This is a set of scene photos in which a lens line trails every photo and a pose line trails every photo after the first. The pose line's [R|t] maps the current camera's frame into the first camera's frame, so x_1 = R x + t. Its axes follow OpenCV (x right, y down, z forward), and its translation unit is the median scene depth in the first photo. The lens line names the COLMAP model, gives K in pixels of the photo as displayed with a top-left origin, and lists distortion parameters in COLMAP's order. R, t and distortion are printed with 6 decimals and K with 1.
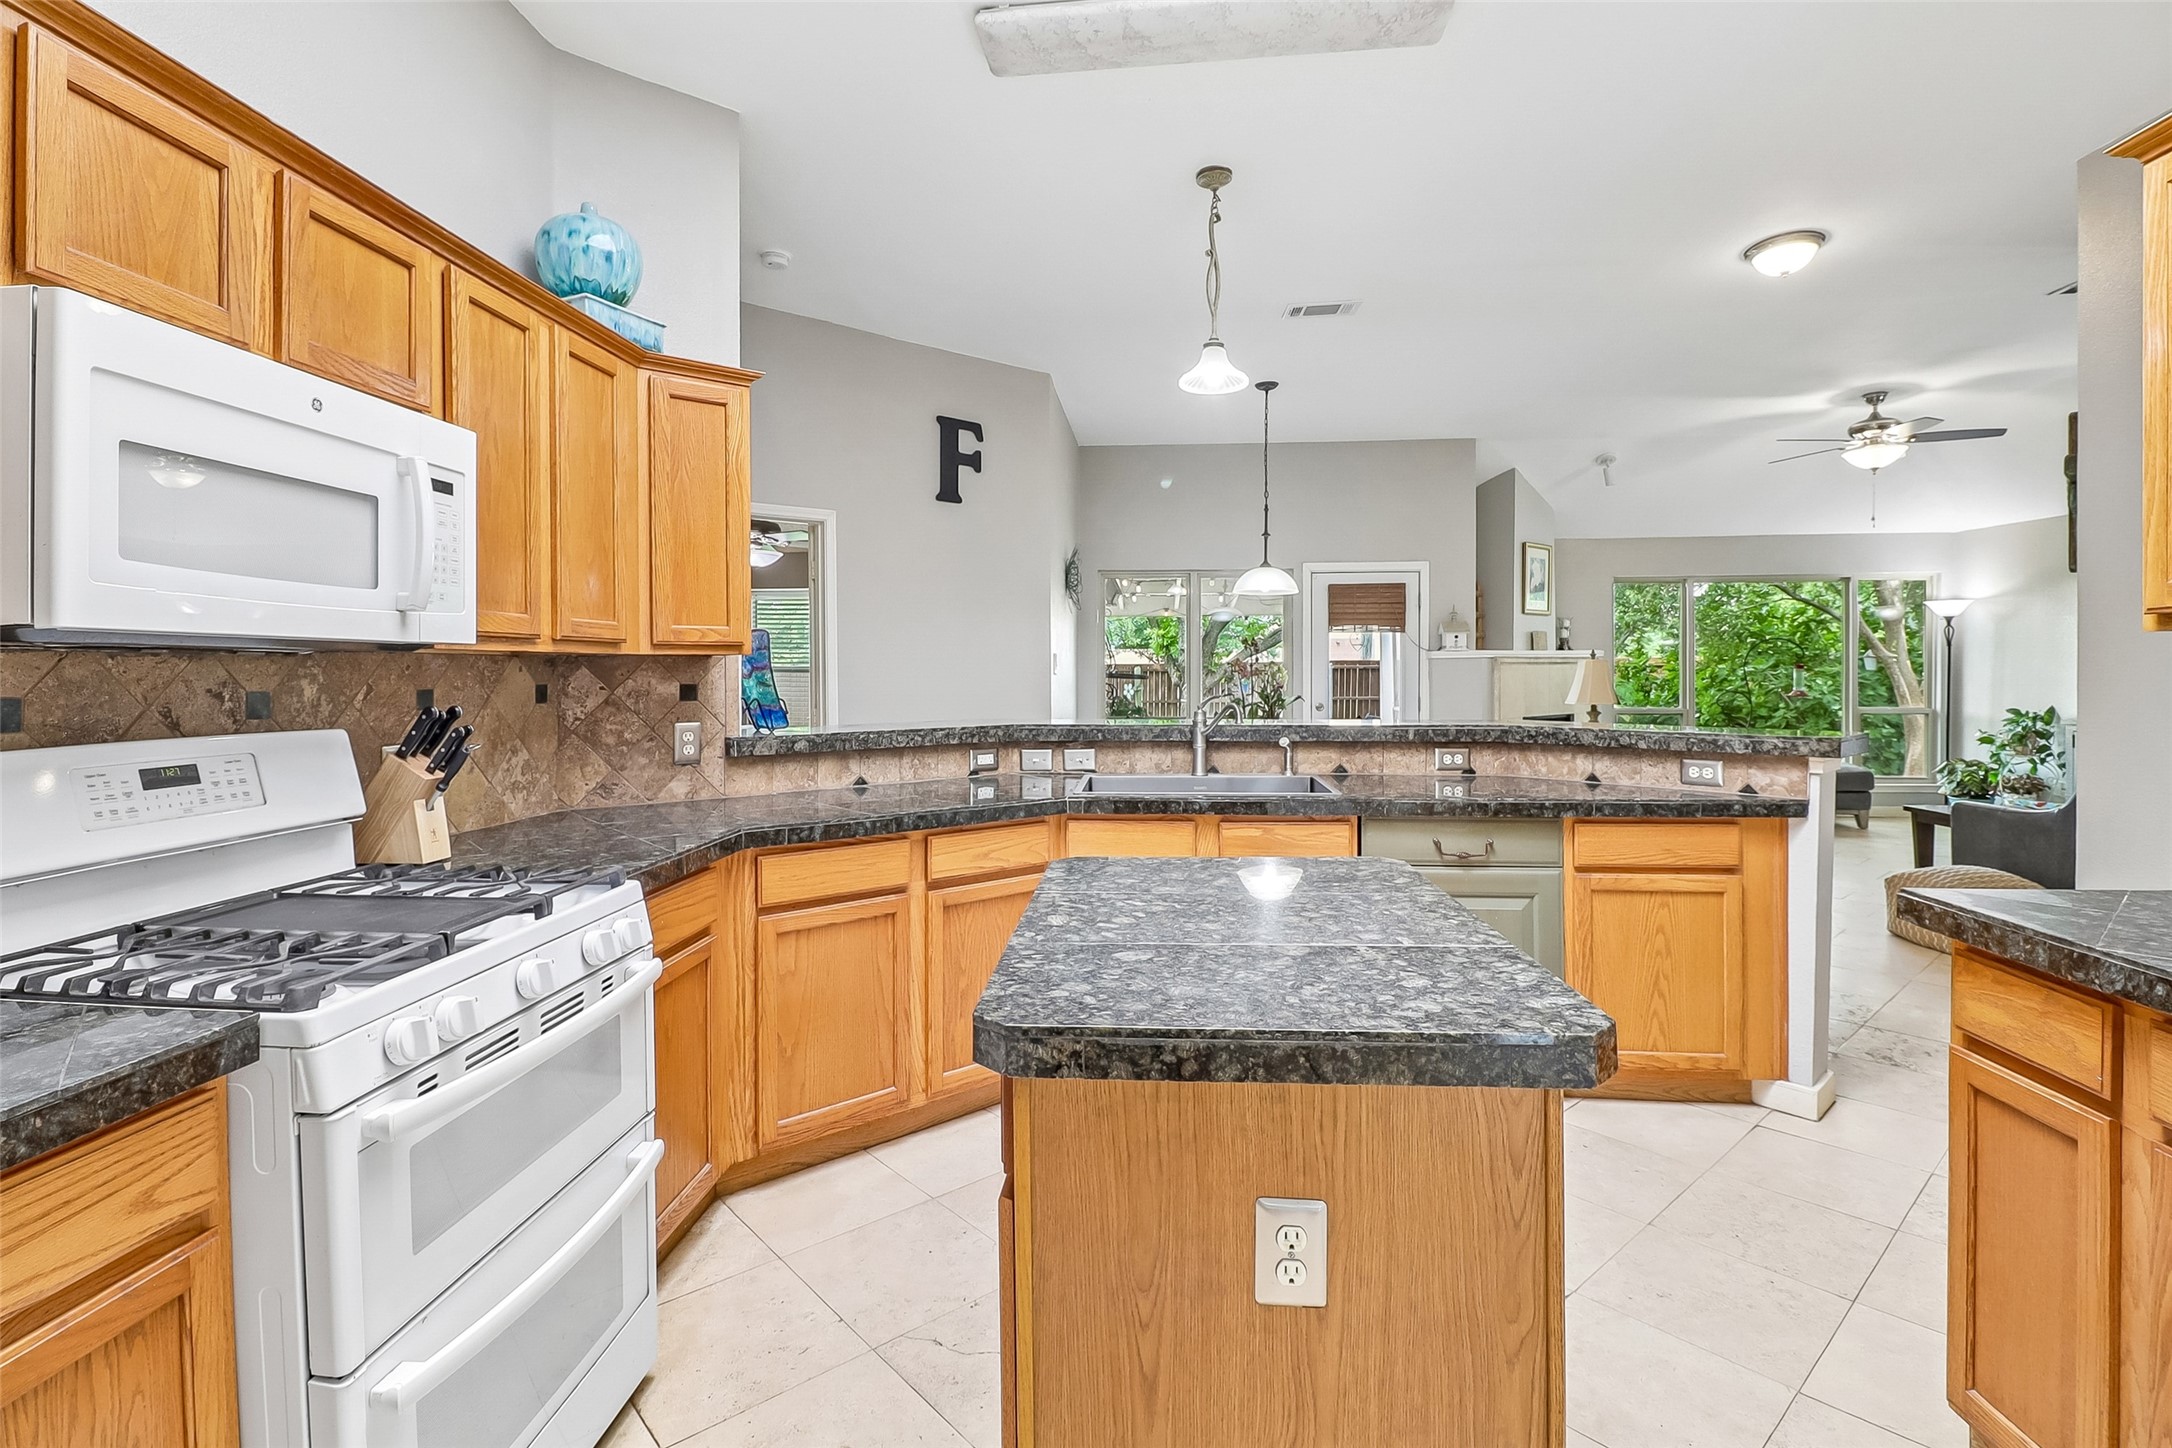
lens RADIAL K [[1009.9, 0, 1074.9], [0, 1009.9, 668.3], [0, 0, 1]] dist [0.001259, -0.014242]
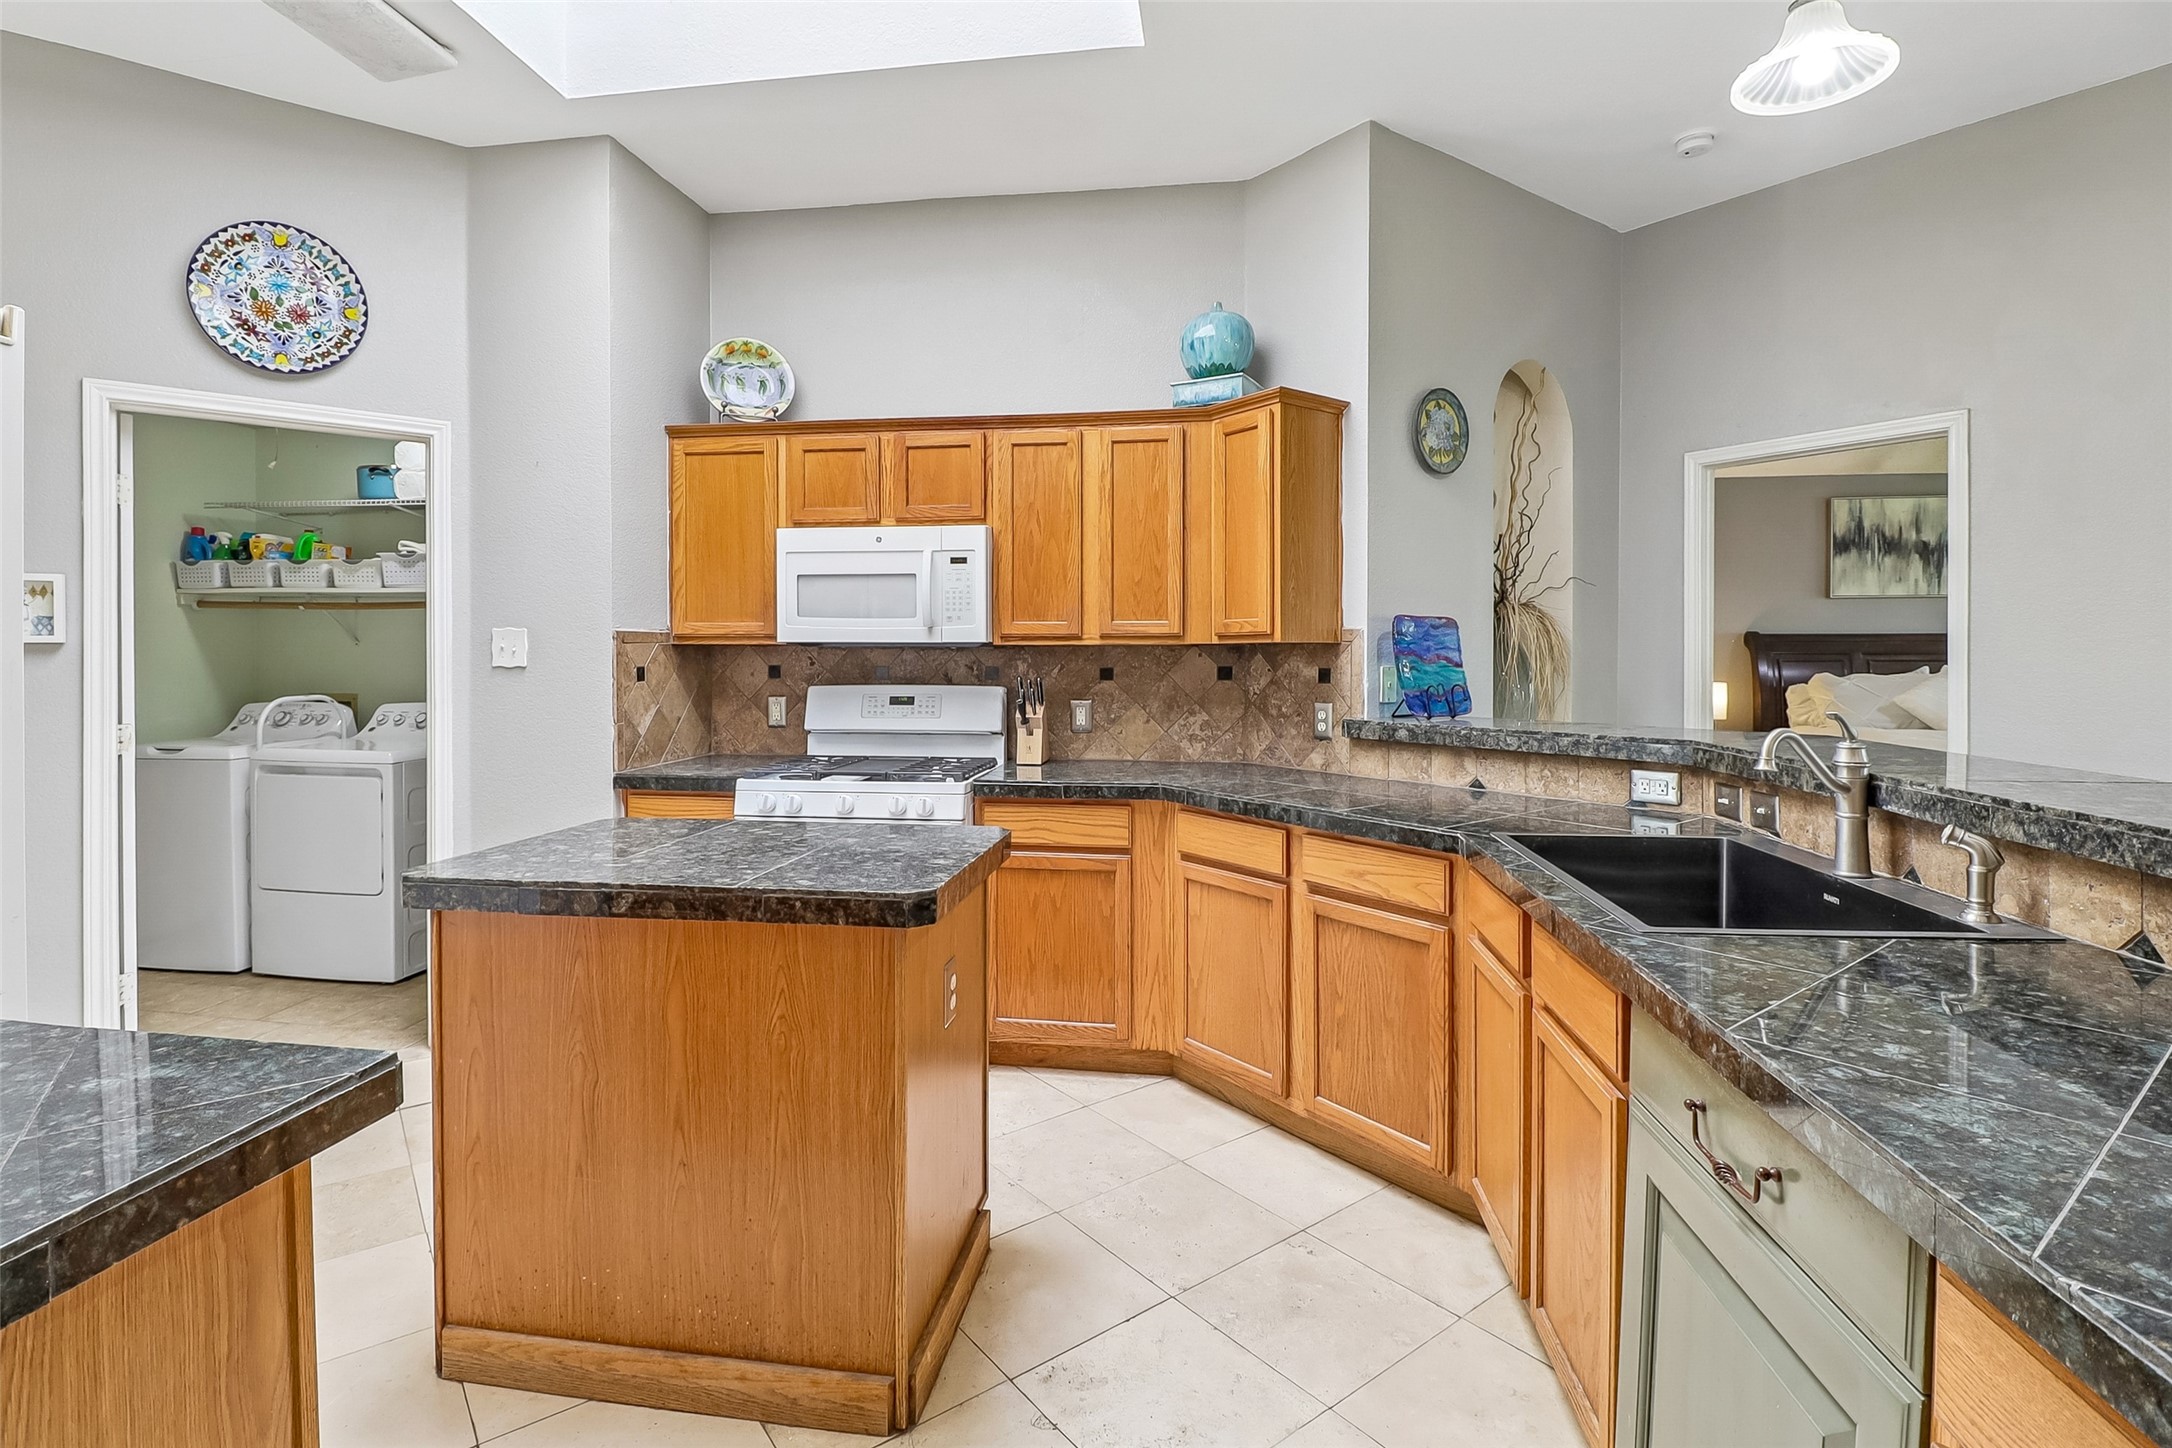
lens RADIAL K [[1024.1, 0, 1077.7], [0, 1024.1, 660.0], [0, 0, 1]] dist [-0.000230, -0.013231]
pose [[-0.055509, 0.009601, -0.998412, 0.774383], [0.003434, 0.999950, 0.009425, -0.005307], [0.998452, -0.002906, -0.055540, 0.793663]]
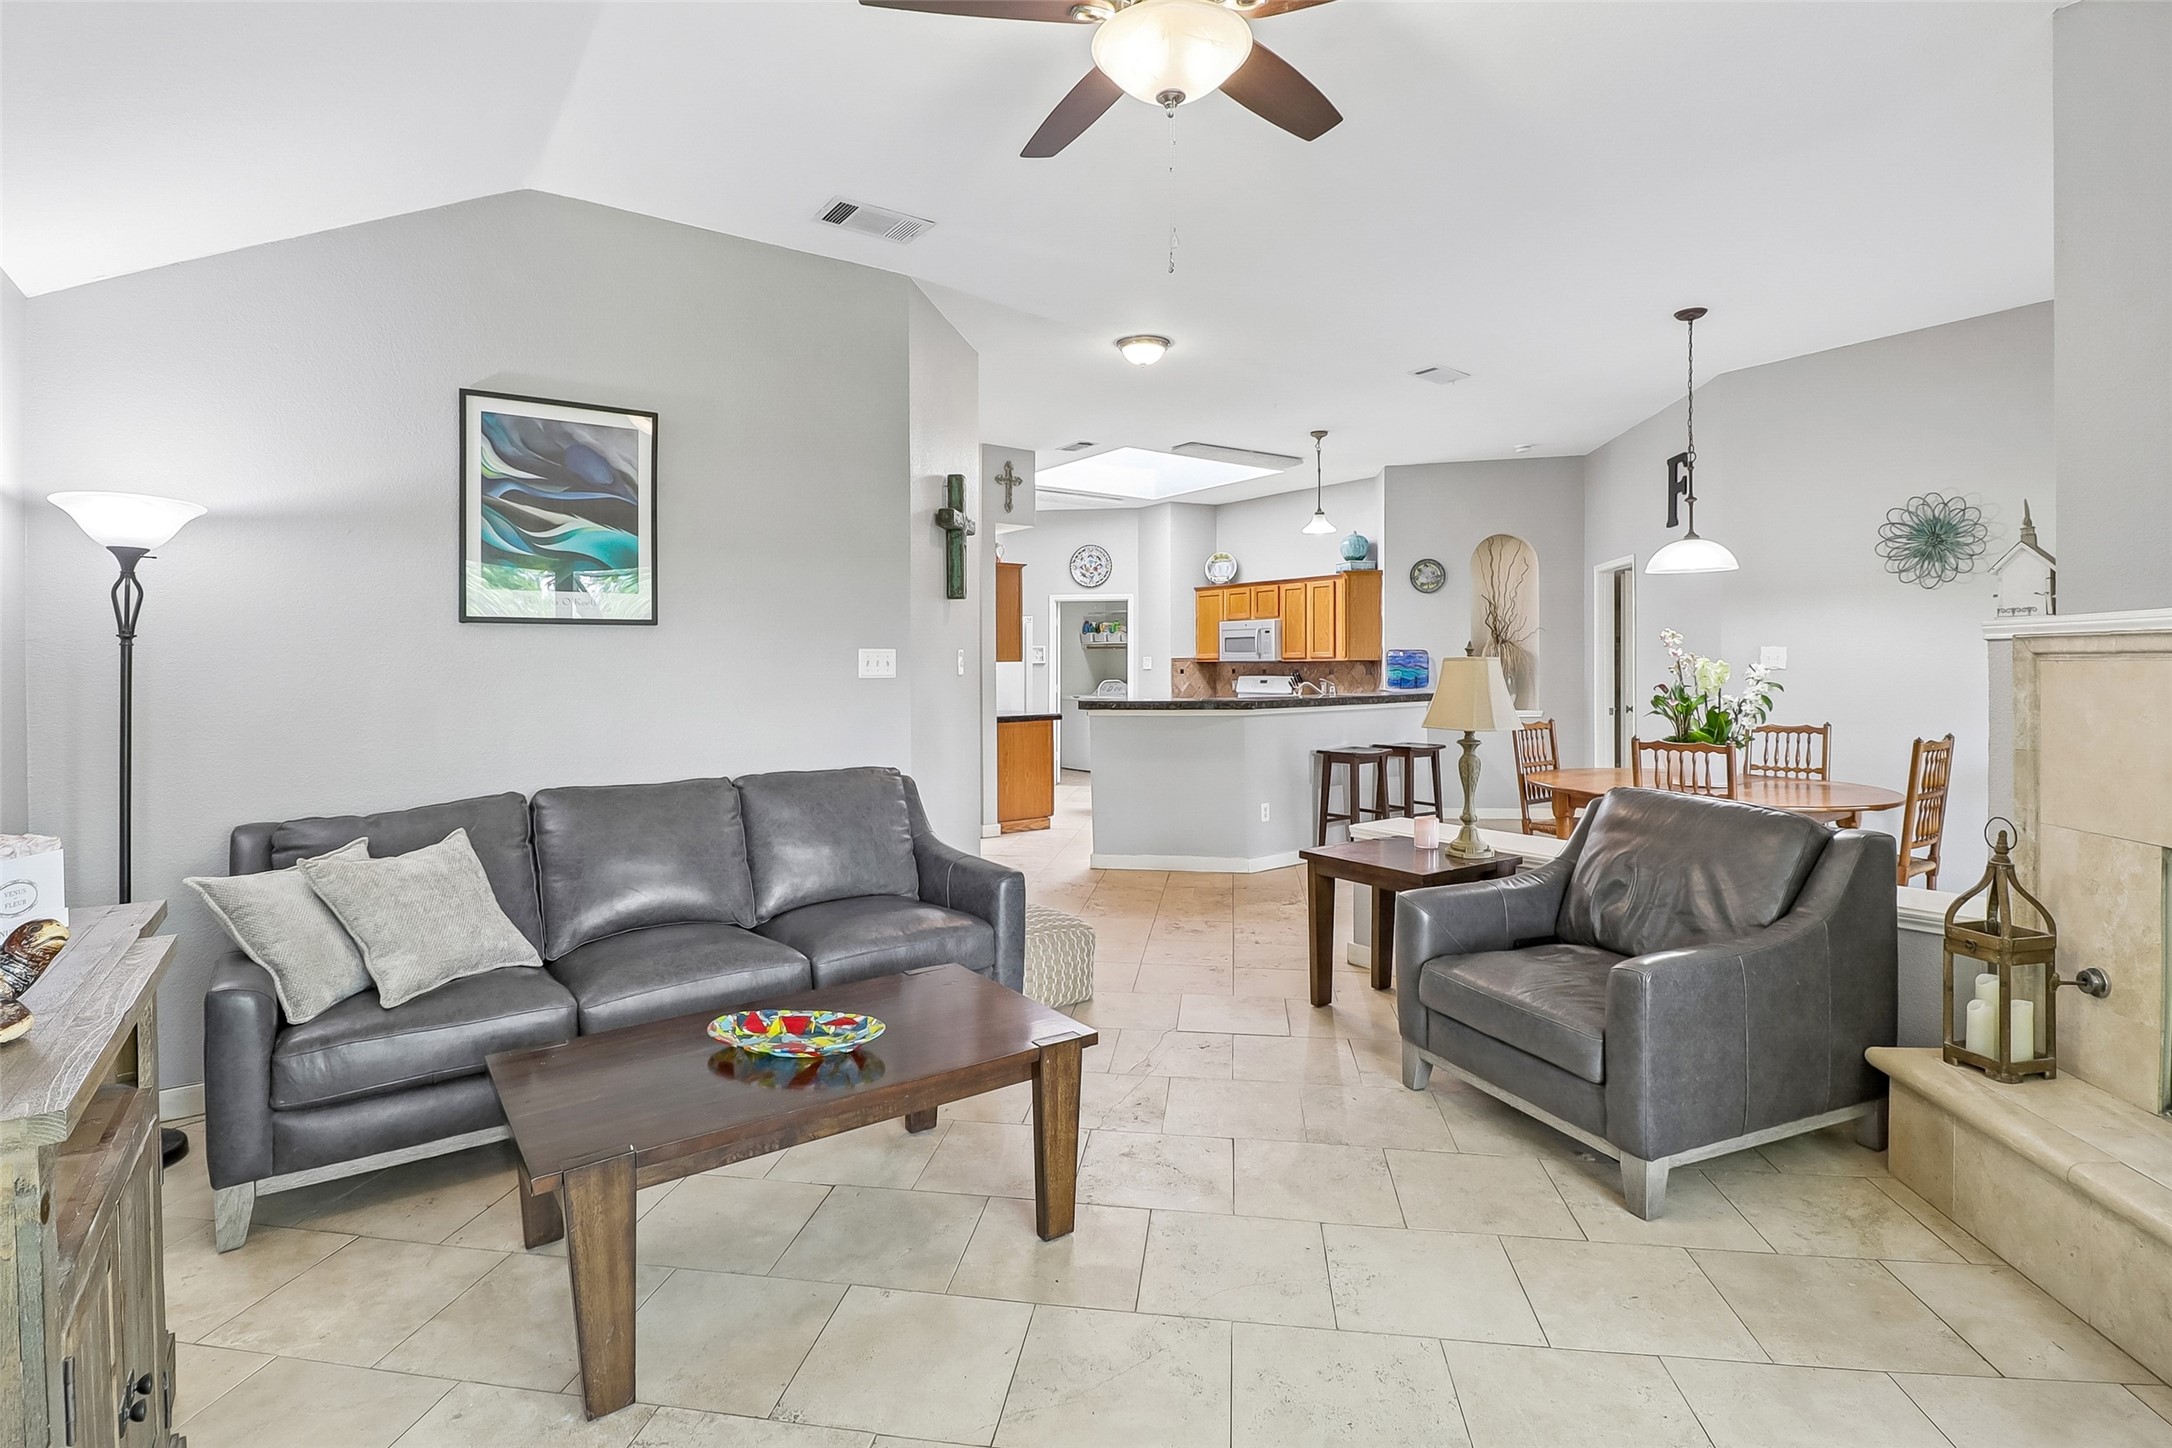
lens RADIAL K [[1024.1, 0, 1077.7], [0, 1024.1, 660.0], [0, 0, 1]] dist [-0.000230, -0.013231]
pose [[-0.746710, 0.008150, -0.665100, 2.291465], [0.013230, 0.999909, -0.002601, -0.016177], [0.665018, -0.010742, -0.746750, 2.663371]]
